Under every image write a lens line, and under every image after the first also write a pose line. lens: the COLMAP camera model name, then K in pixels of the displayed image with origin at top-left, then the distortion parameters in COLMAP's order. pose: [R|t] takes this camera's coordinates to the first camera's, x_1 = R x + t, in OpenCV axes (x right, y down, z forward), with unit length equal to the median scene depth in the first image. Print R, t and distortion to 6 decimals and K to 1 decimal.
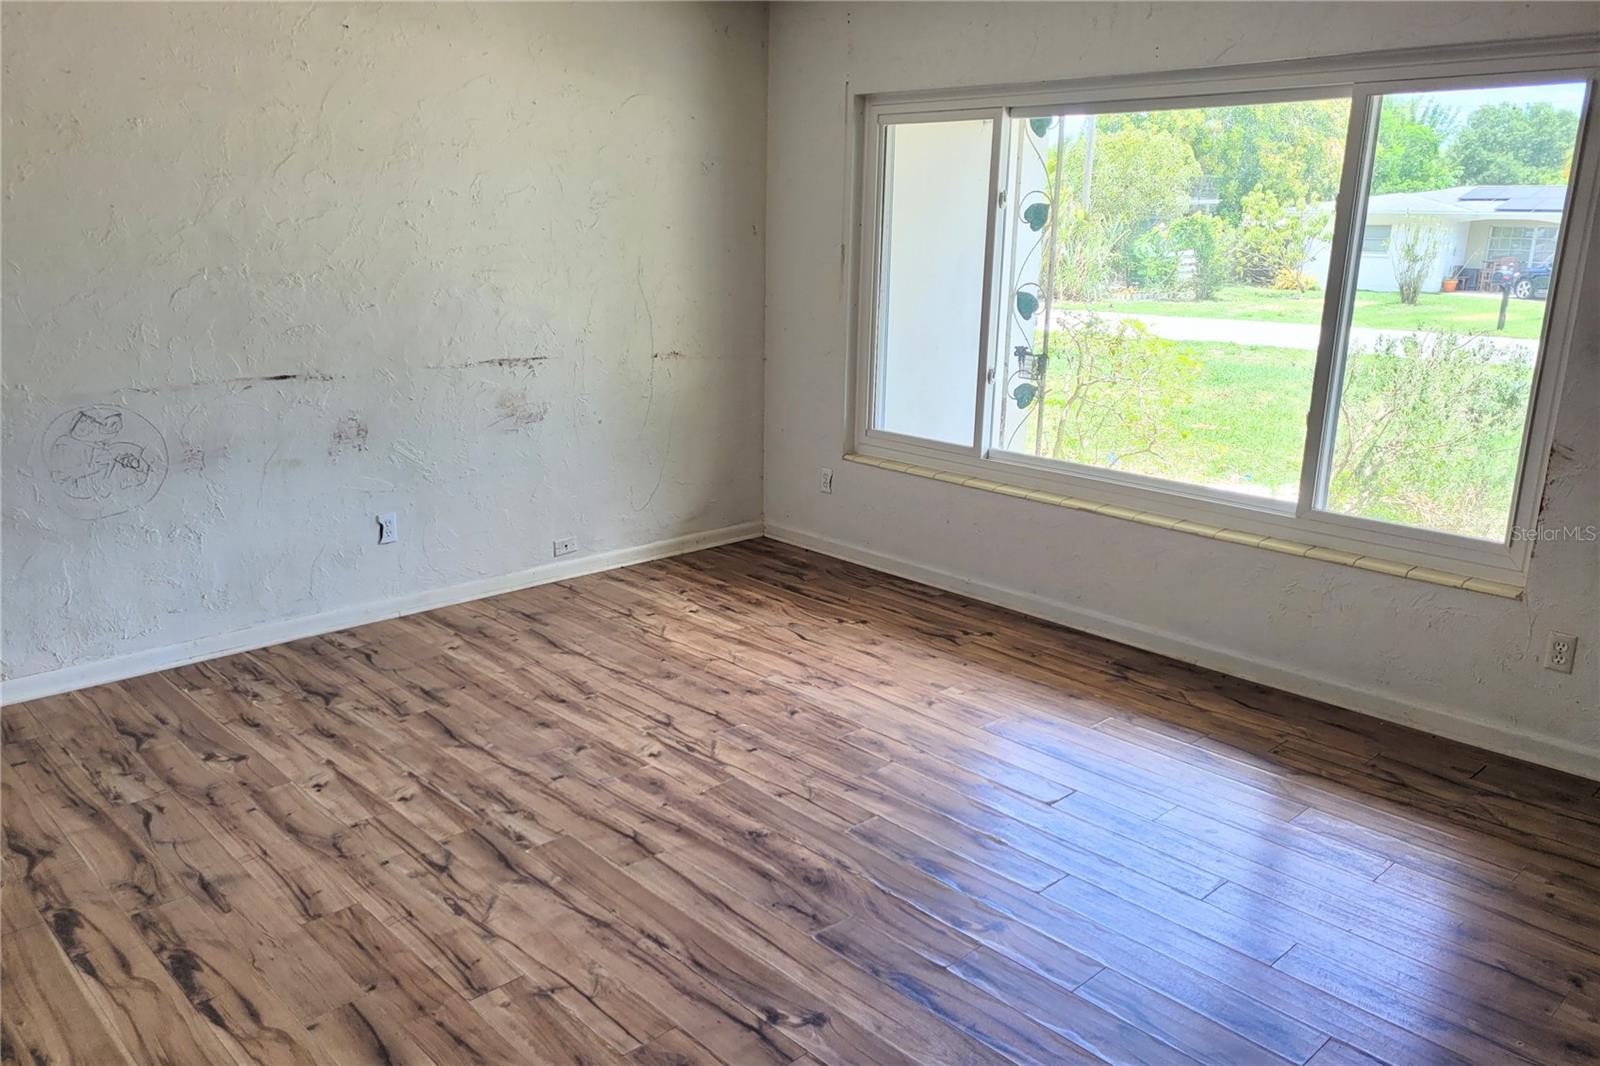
lens RADIAL K [[1211.6, 0, 794.6], [0, 1211.6, 517.7], [0, 0, 1]] dist [0.068953, -0.061318]
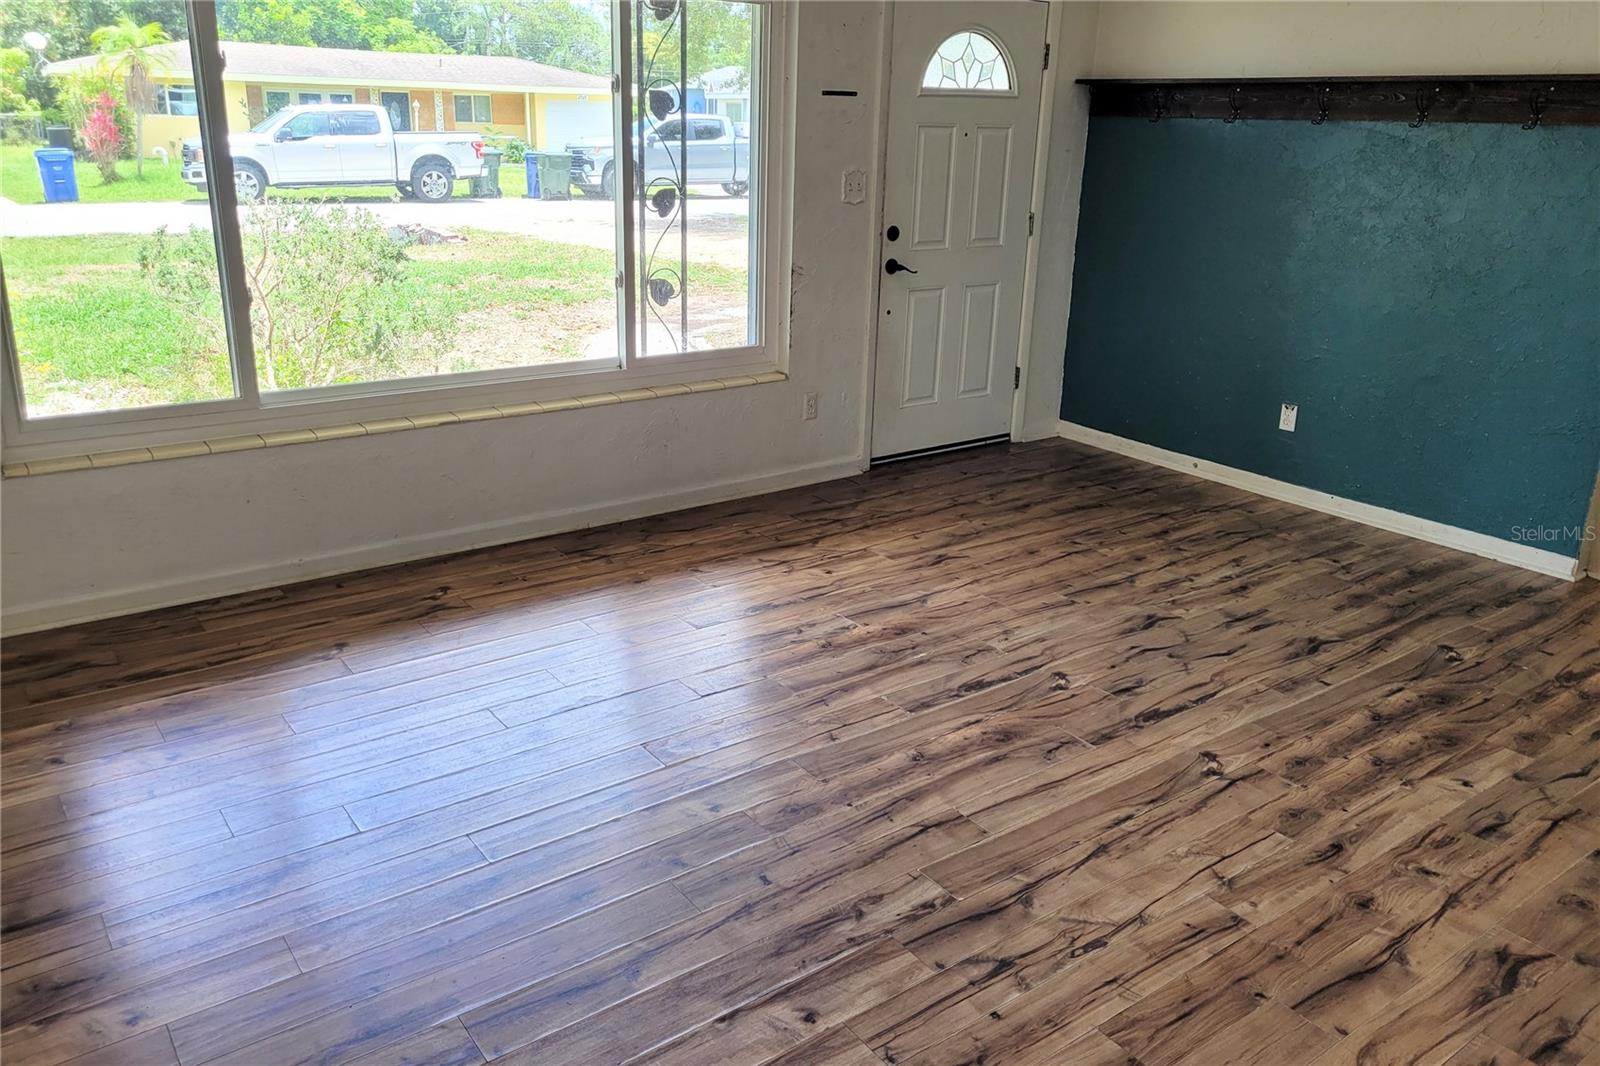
lens RADIAL K [[1211.6, 0, 794.6], [0, 1211.6, 517.7], [0, 0, 1]] dist [0.068953, -0.061318]
pose [[0.121353, -0.327404, 0.937059, -0.724918], [0.212714, 0.930682, 0.297629, -0.186749], [-0.969549, 0.163208, 0.182585, 0.718118]]
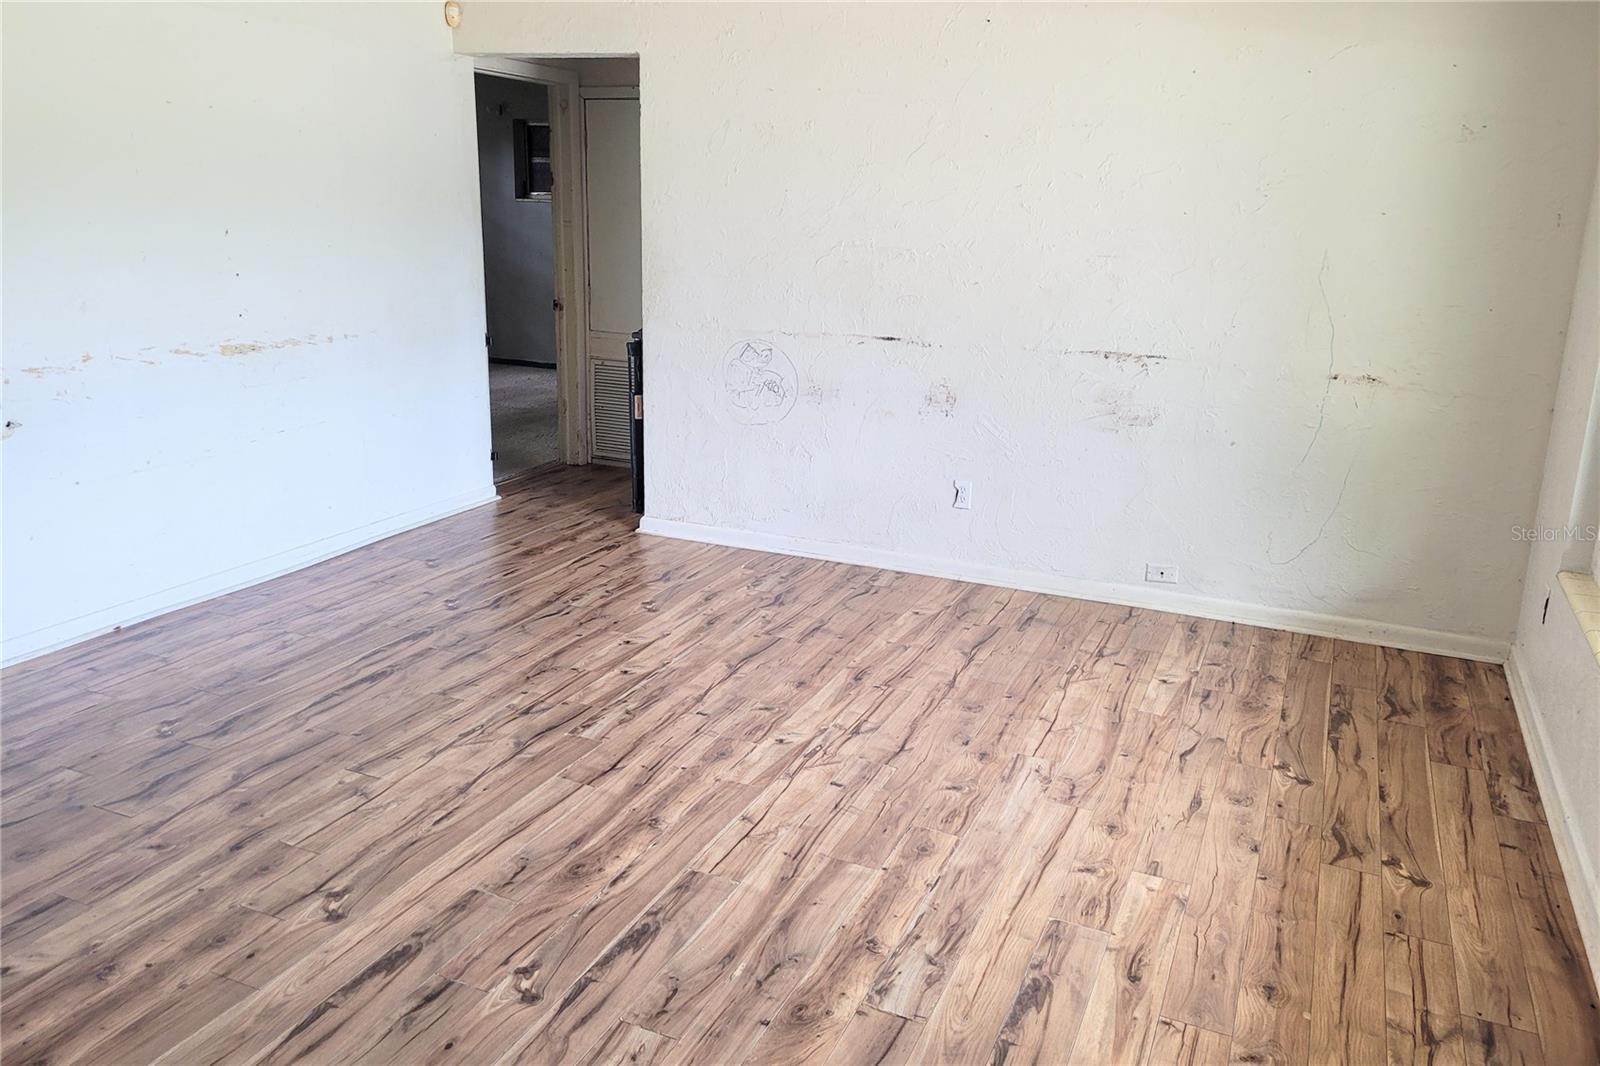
lens RADIAL K [[1211.6, 0, 794.6], [0, 1211.6, 517.7], [0, 0, 1]] dist [0.068953, -0.061318]
pose [[0.373877, 0.235028, -0.897206, 0.658420], [-0.236904, 0.959471, 0.152618, -0.115593], [0.896712, 0.155492, 0.414403, 0.538823]]
